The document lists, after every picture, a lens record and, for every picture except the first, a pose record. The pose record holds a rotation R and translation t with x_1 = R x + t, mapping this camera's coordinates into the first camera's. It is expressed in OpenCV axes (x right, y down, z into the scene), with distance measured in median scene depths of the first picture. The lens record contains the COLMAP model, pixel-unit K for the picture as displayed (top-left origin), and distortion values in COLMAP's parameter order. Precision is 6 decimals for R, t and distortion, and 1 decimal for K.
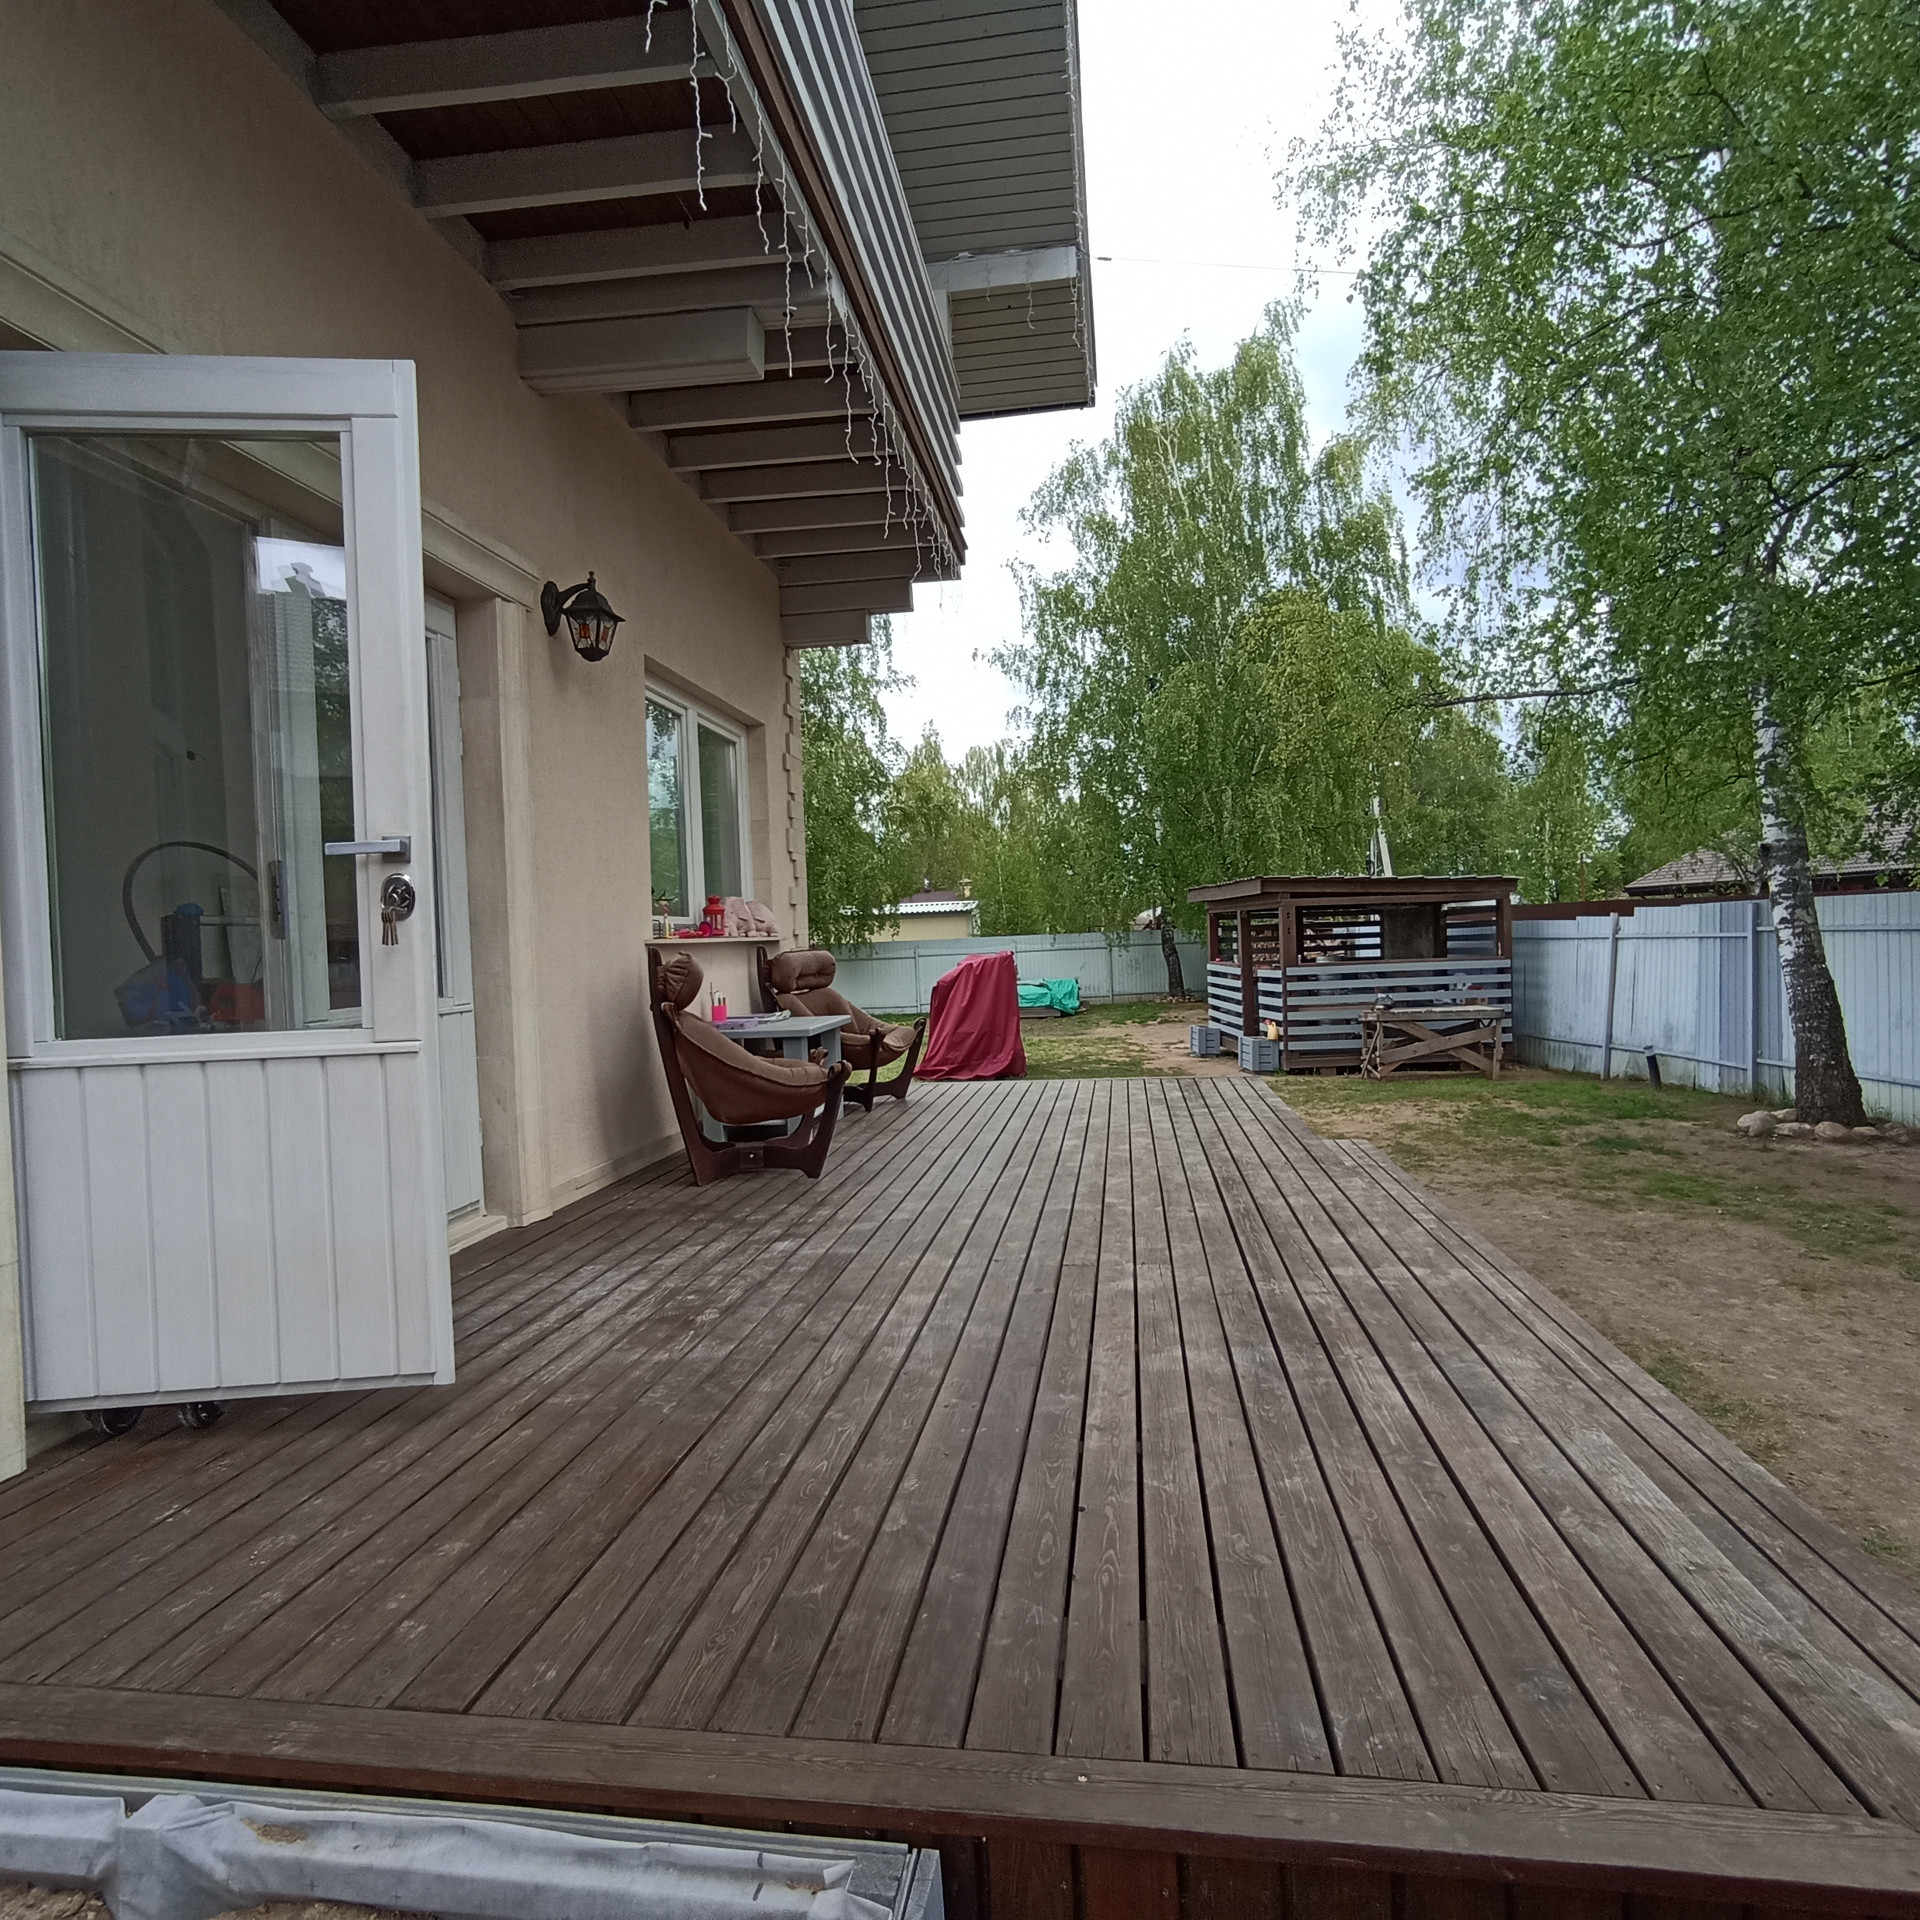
lens RADIAL K [[1140.1, 0, 960.0], [0, 1140.1, 960.0], [0, 0, 1]] dist [-0.037919, 0.035606]
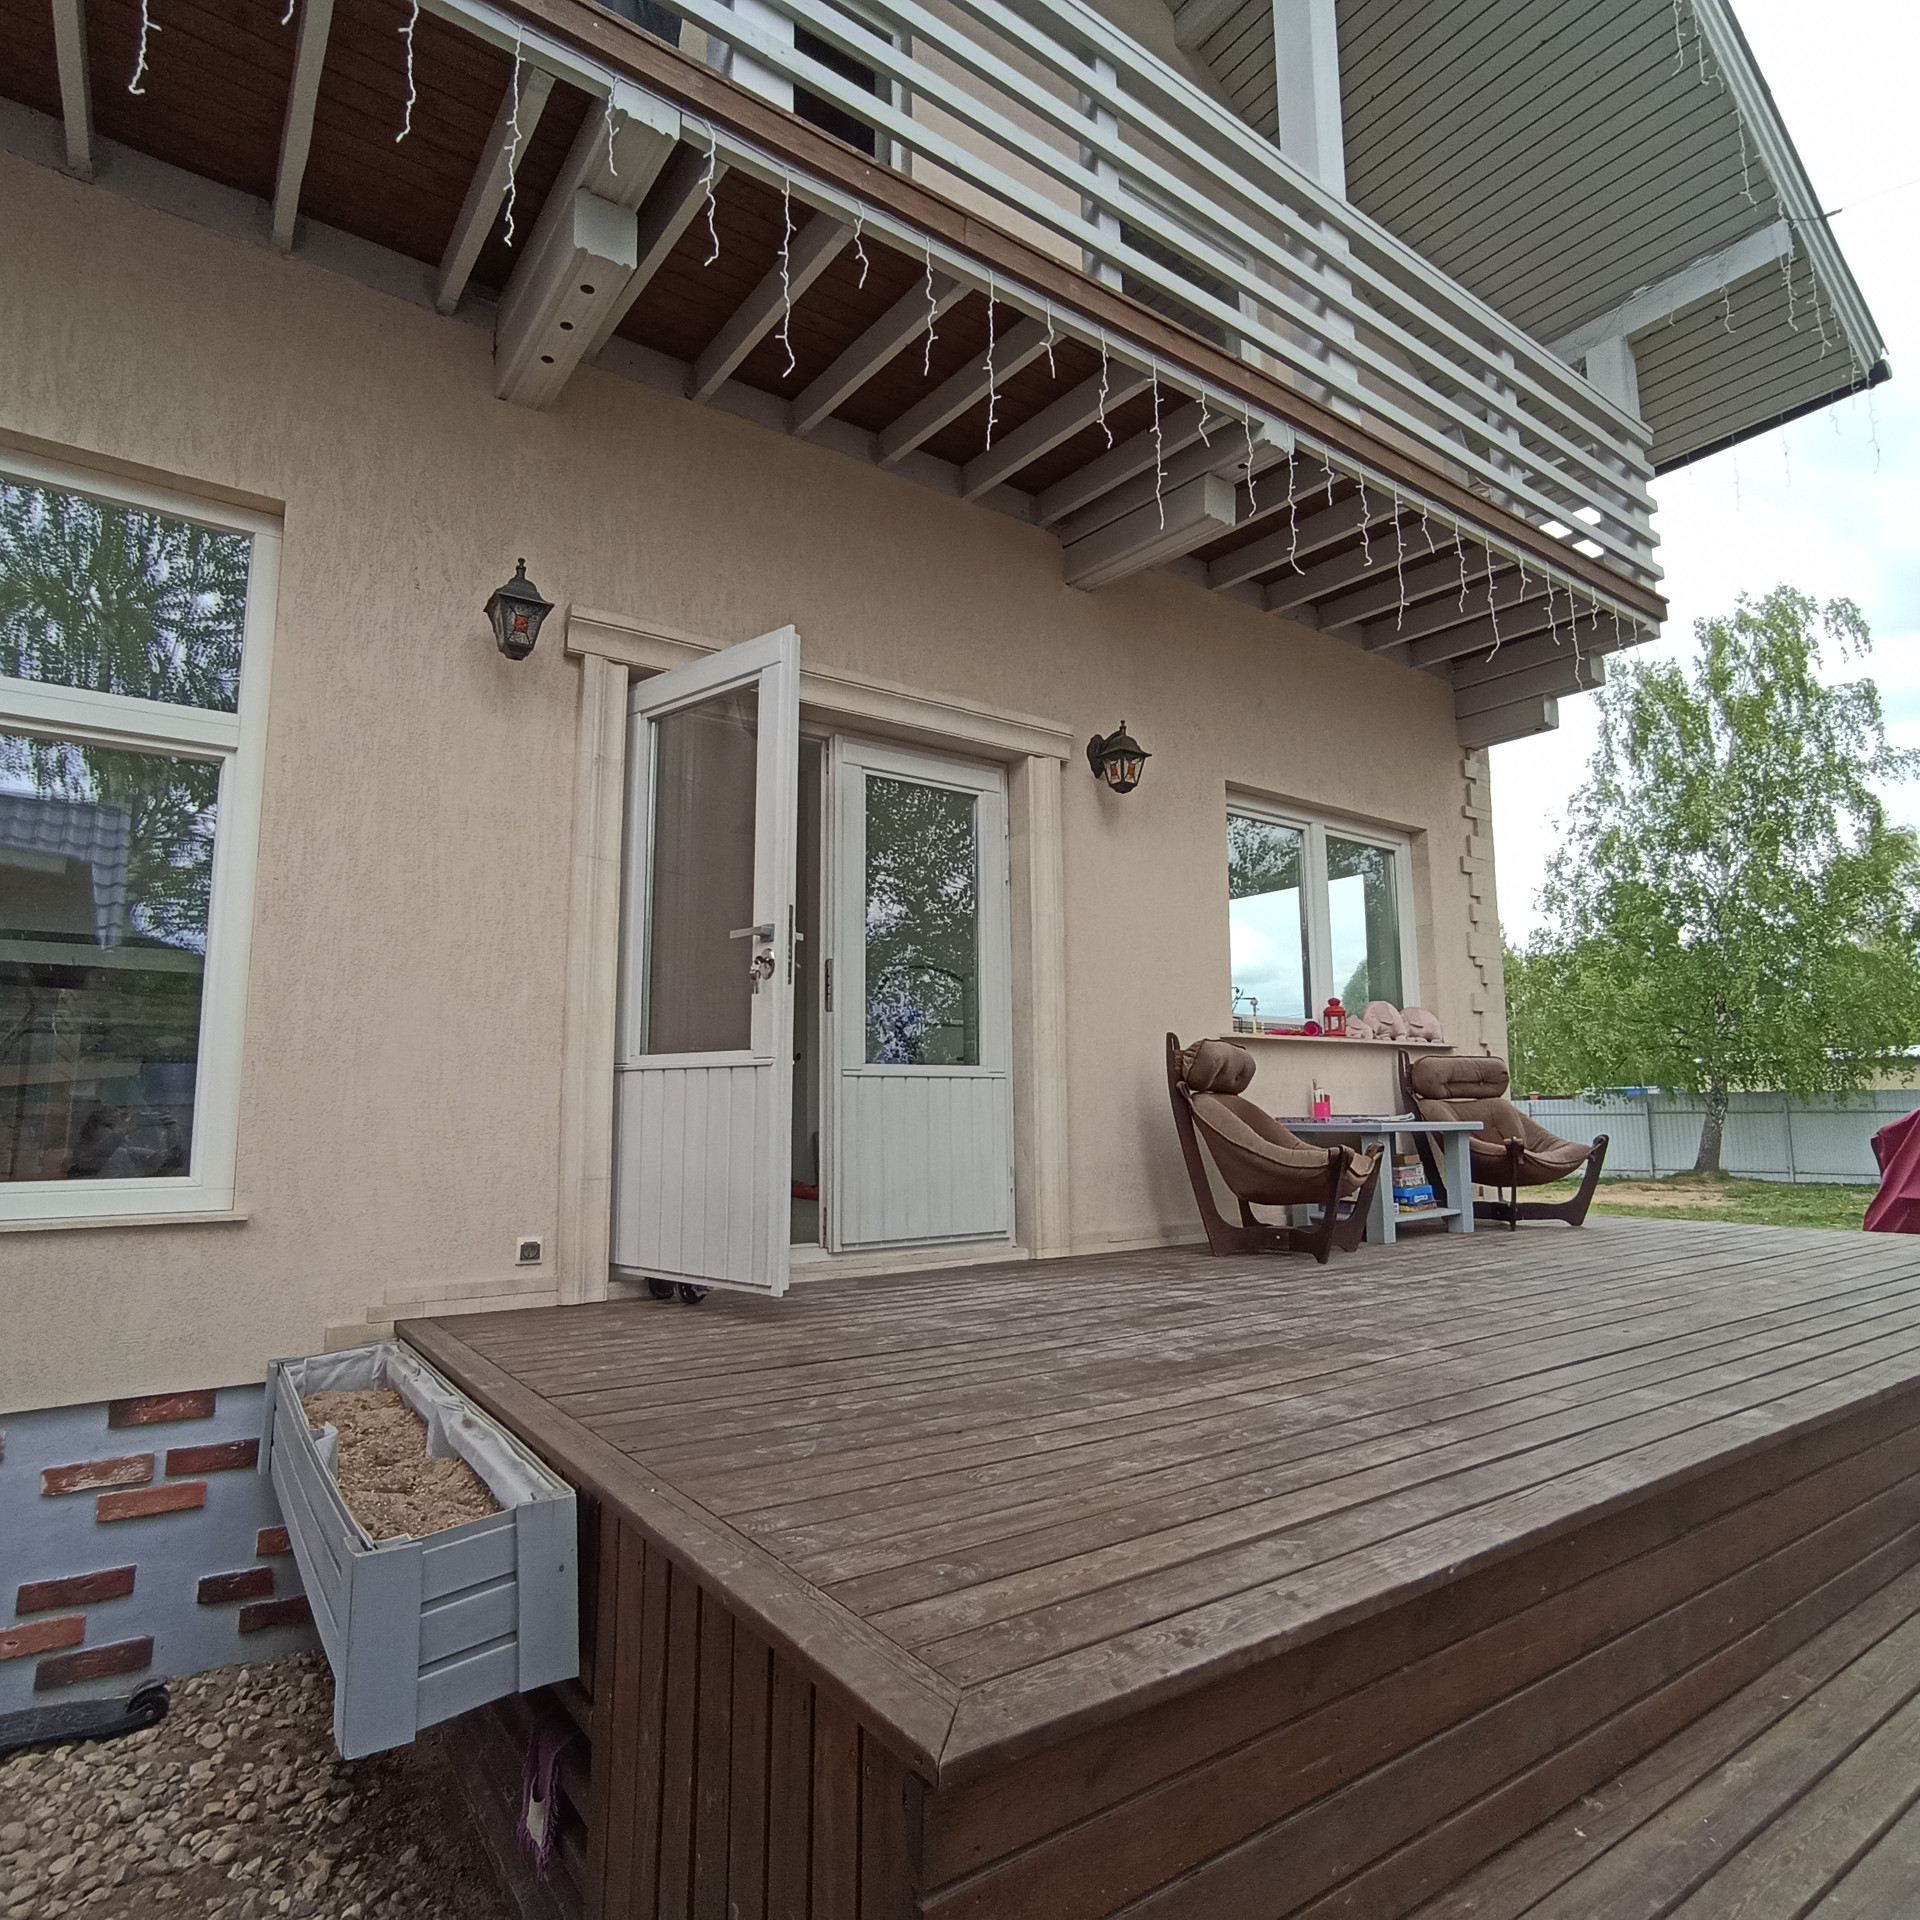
lens RADIAL K [[1140.1, 0, 960.0], [0, 1140.1, 960.0], [0, 0, 1]] dist [-0.037919, 0.035606]
pose [[0.705016, -0.057718, -0.706839, 0.724193], [-0.032798, 0.992963, -0.113796, 0.099475], [0.708433, 0.103411, 0.698161, 0.098301]]
